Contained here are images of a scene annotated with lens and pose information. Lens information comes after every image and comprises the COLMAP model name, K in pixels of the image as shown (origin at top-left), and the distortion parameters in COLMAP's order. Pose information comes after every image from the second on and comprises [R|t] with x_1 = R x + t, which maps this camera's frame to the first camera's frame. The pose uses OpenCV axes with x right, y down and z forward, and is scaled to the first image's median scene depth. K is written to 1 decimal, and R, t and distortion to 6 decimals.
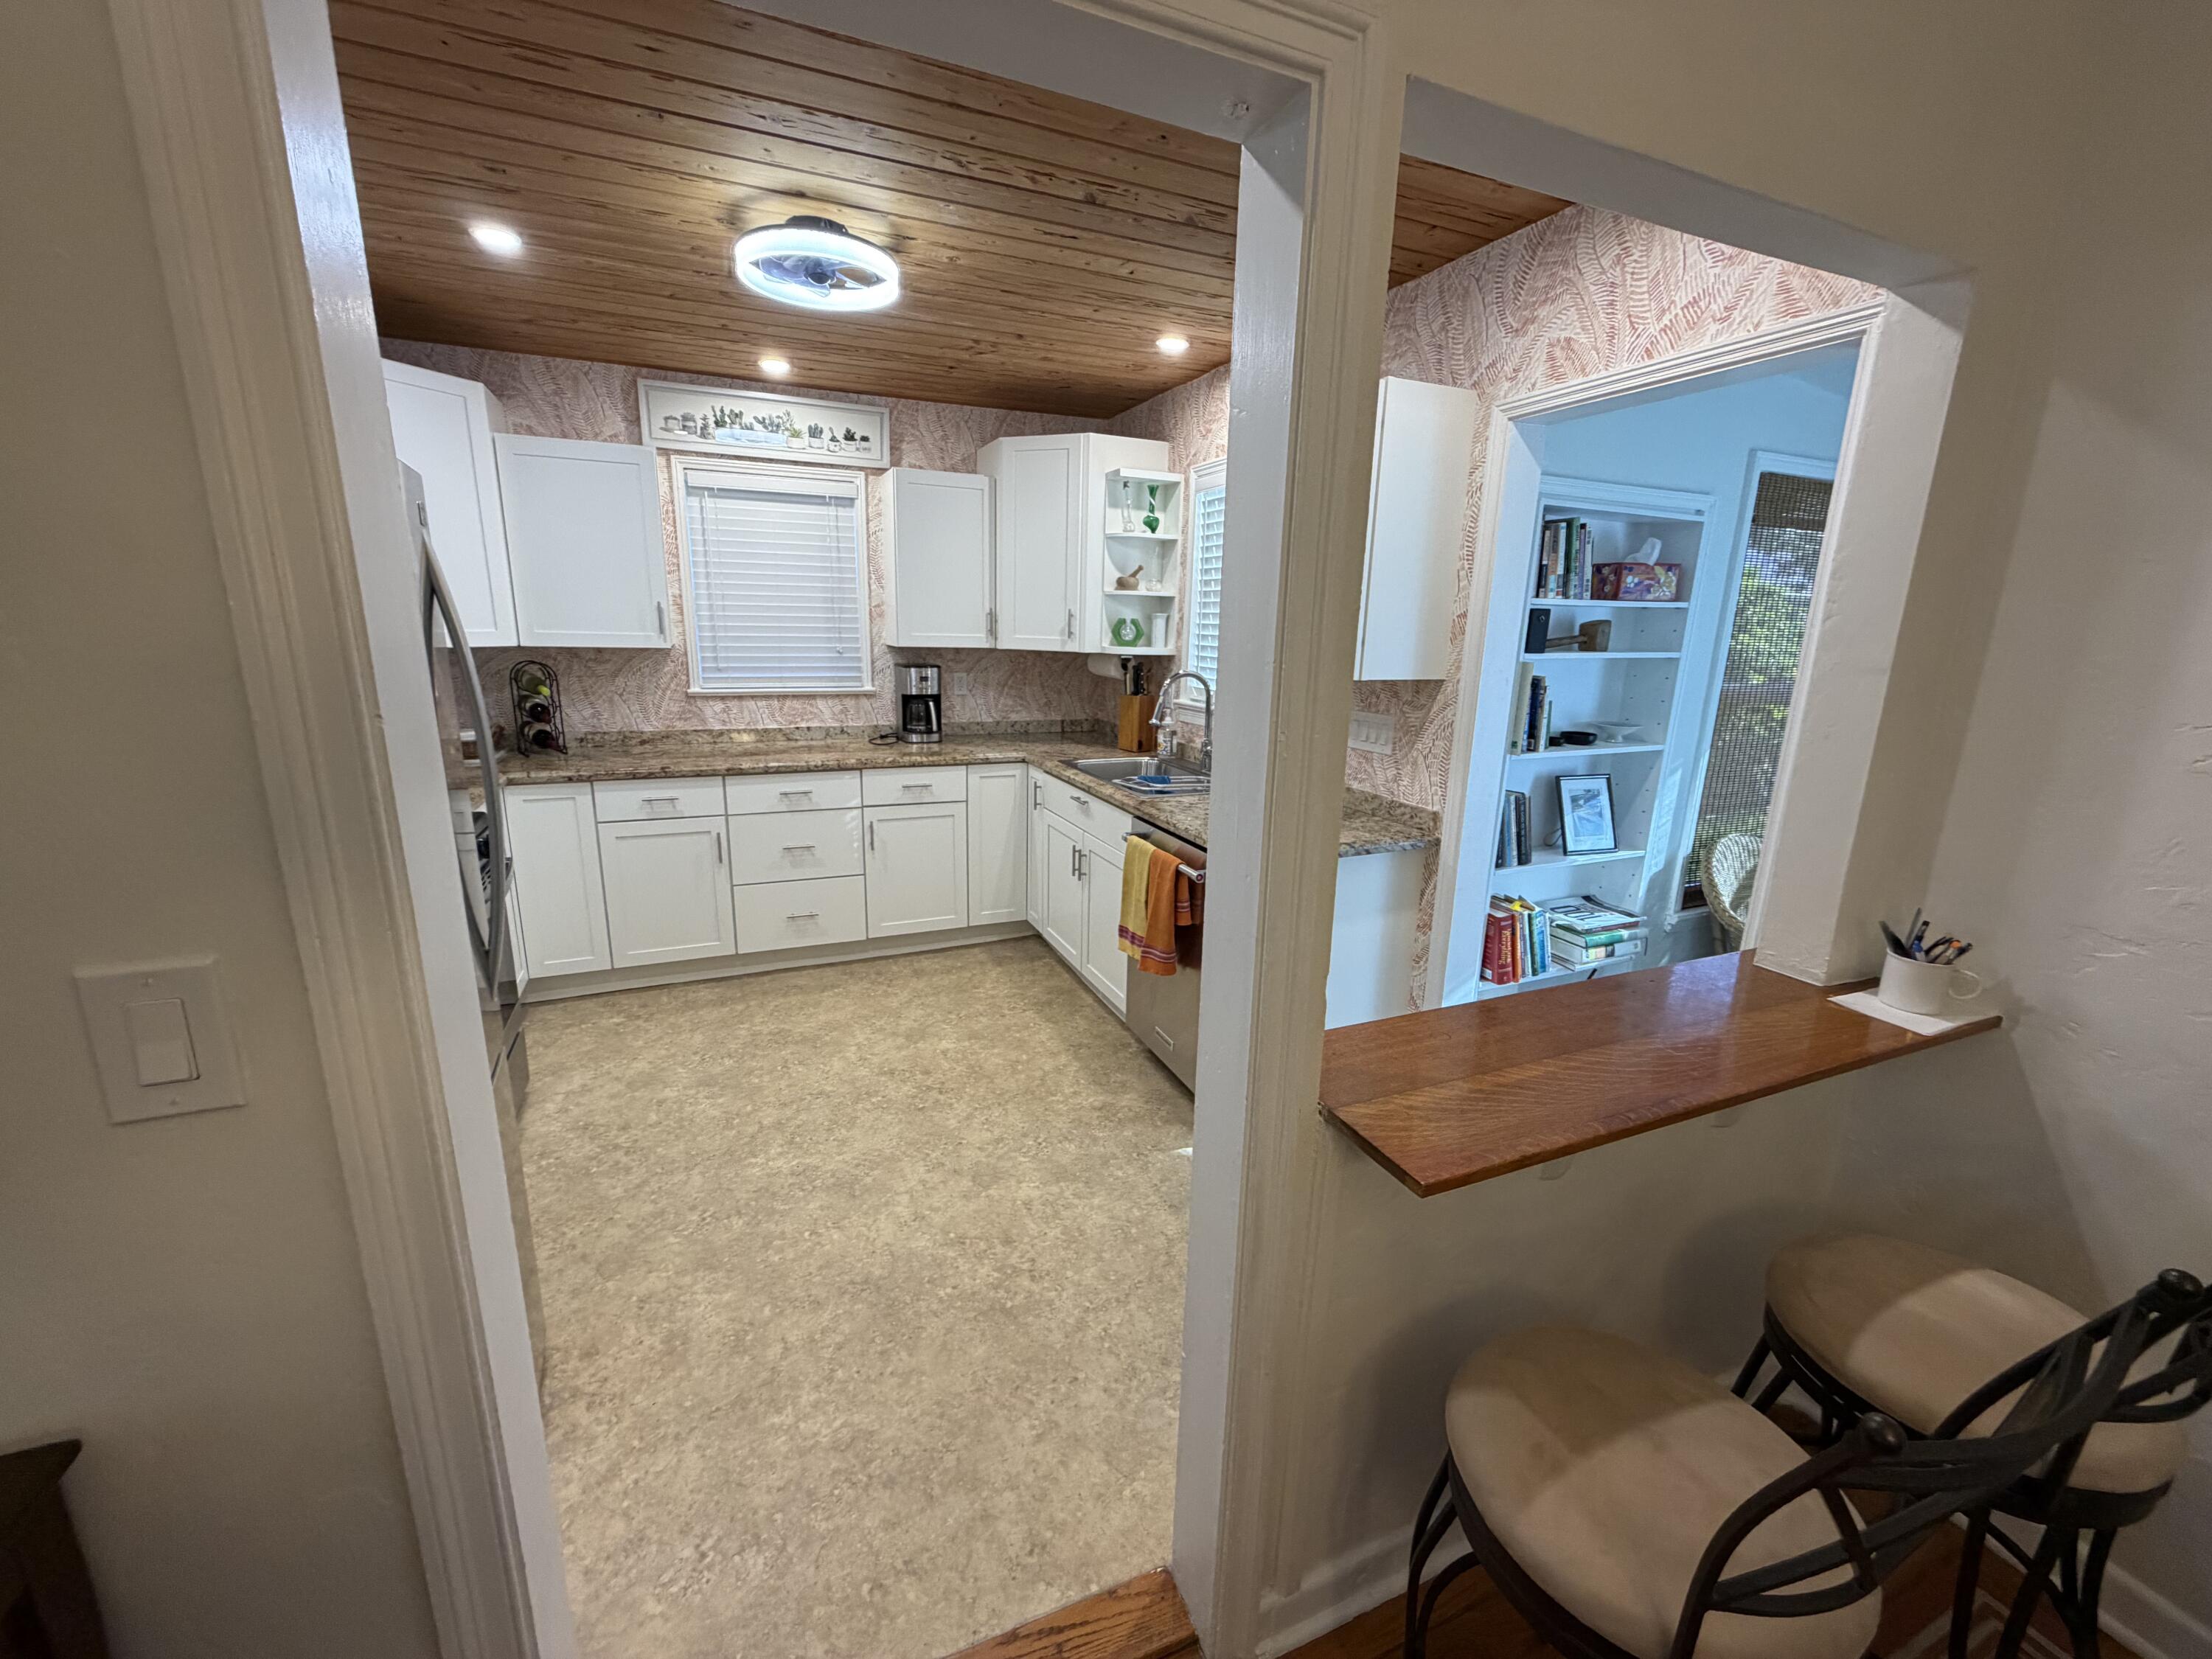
lens RADIAL K [[885.8, 0, 1096.8], [0, 885.8, 832.3], [0, 0, 1]] dist [-0.001142, 0.000502]
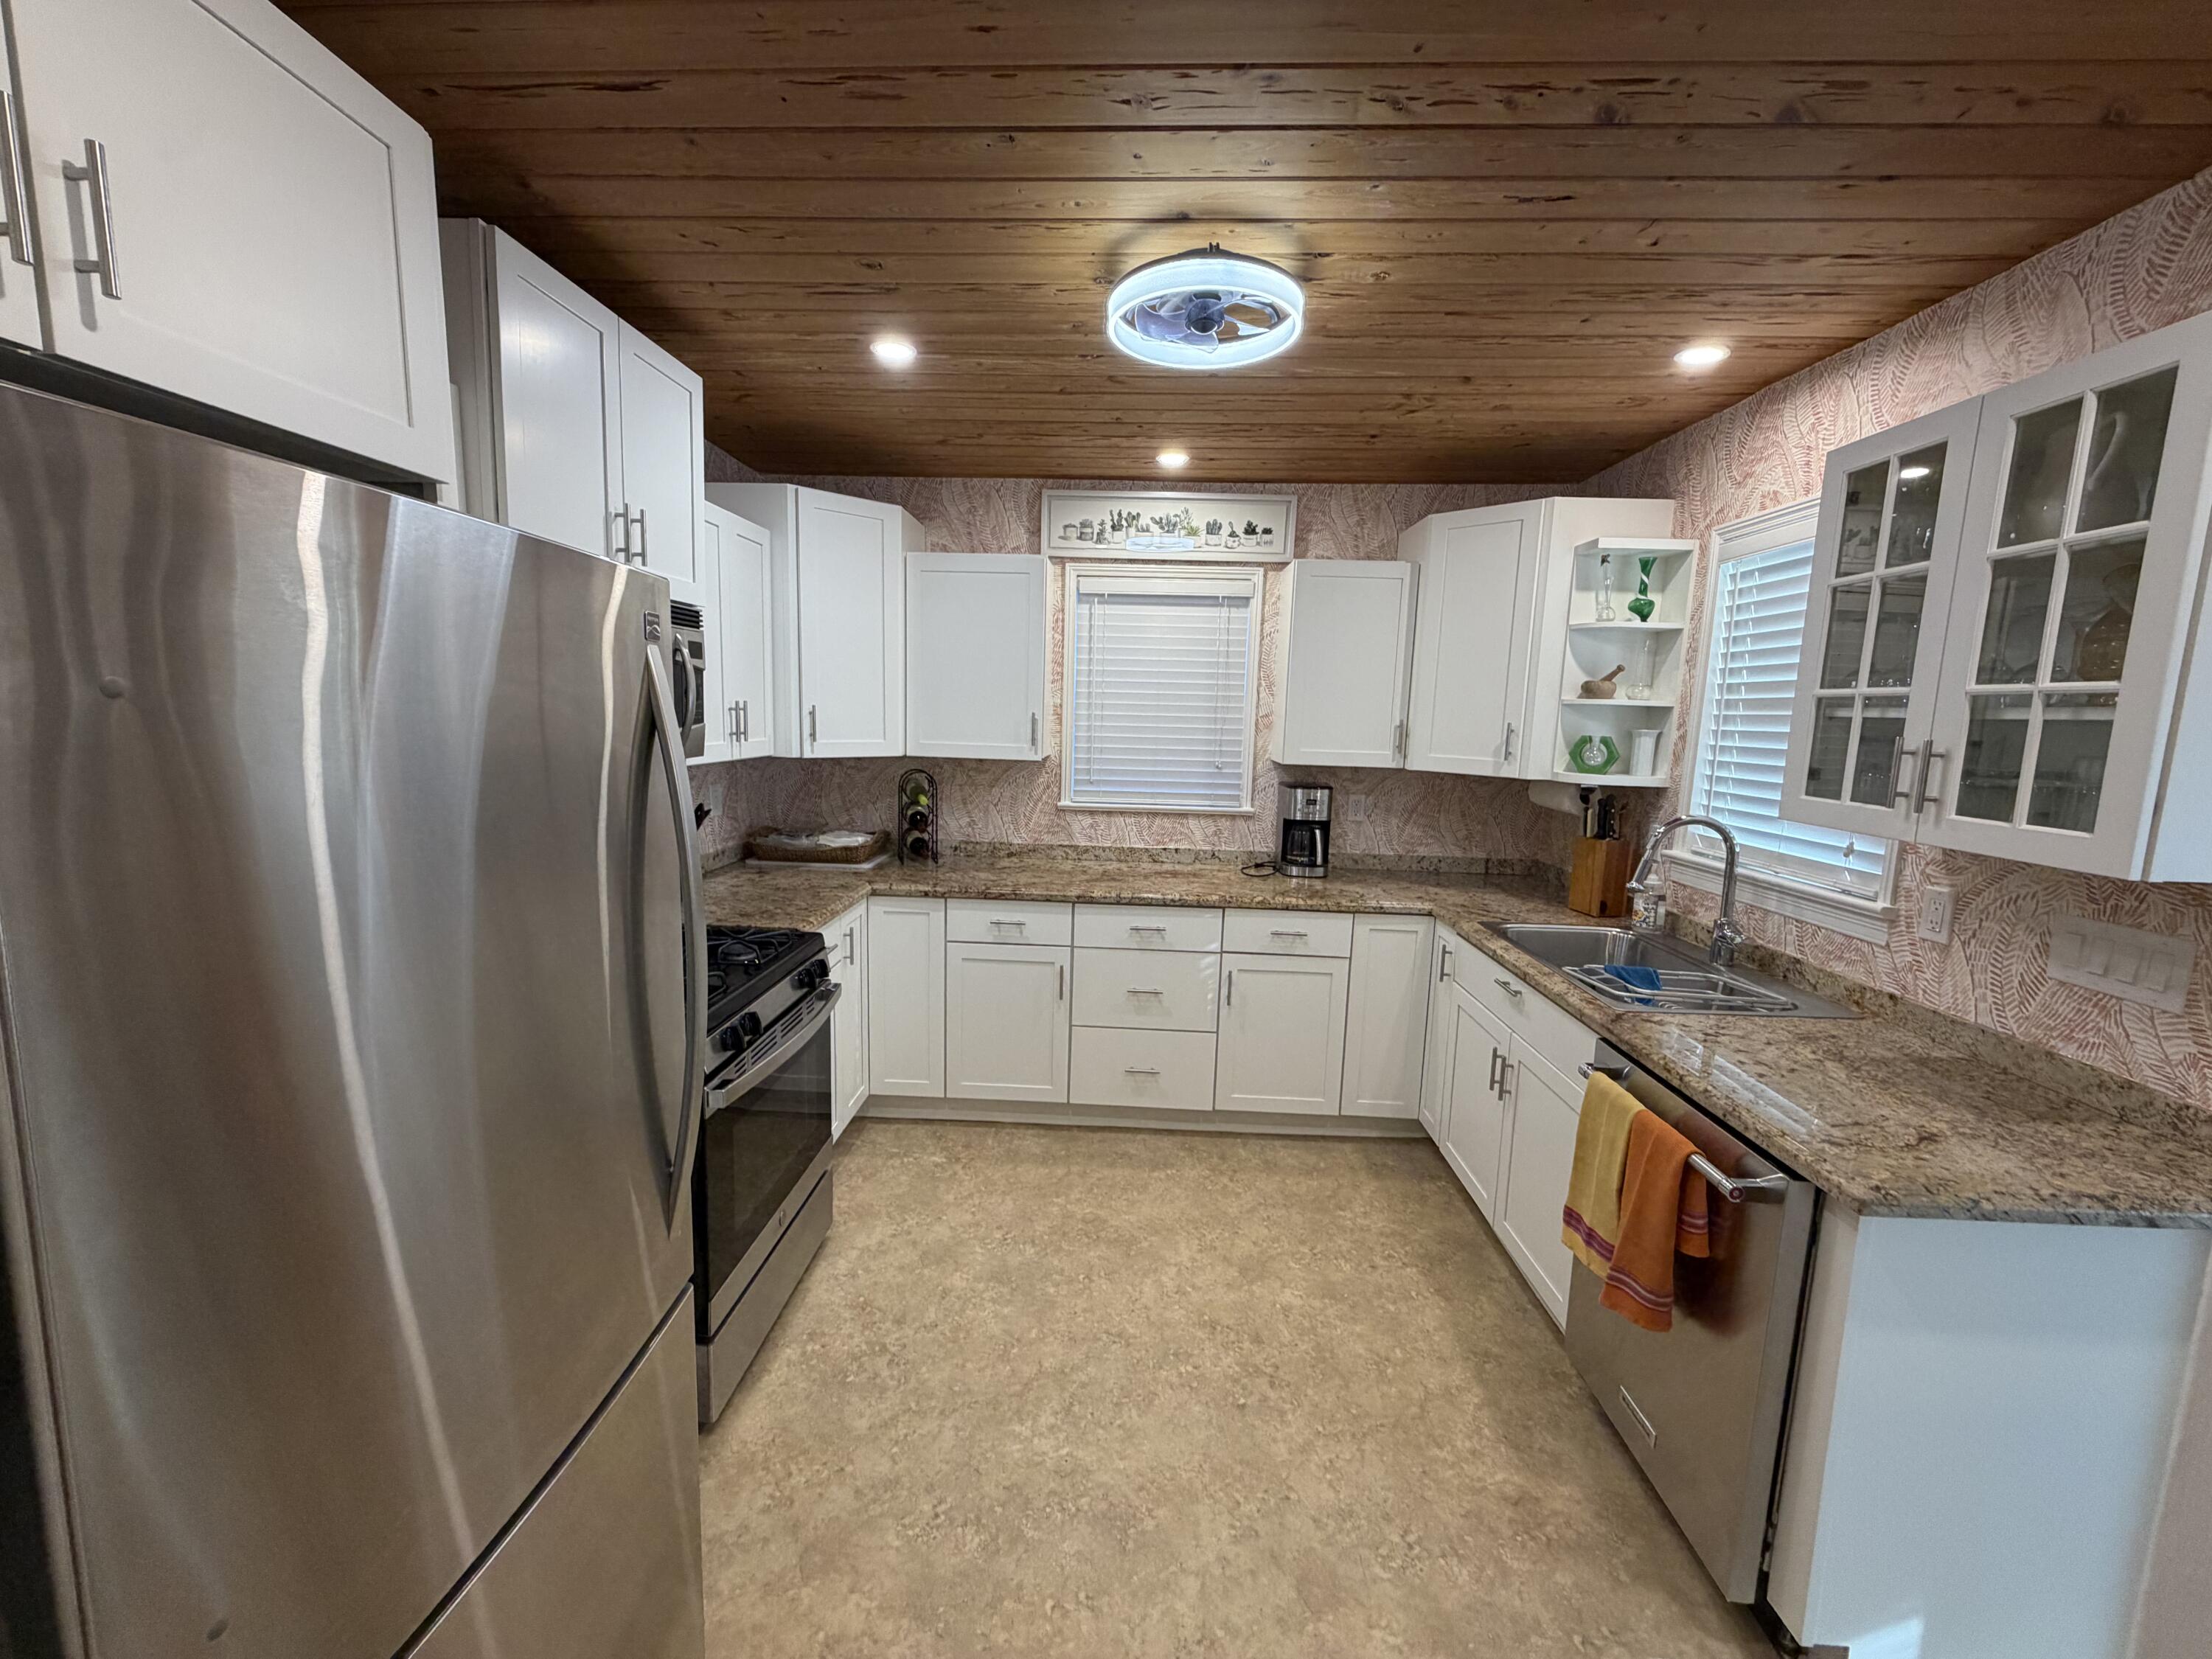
lens RADIAL K [[885.8, 0, 1096.8], [0, 885.8, 832.3], [0, 0, 1]] dist [-0.001142, 0.000502]
pose [[0.900373, 0.062103, -0.430664, -0.017649], [-0.108147, 0.990643, -0.083246, -0.060973], [0.421465, 0.121527, 0.898665, 0.189661]]
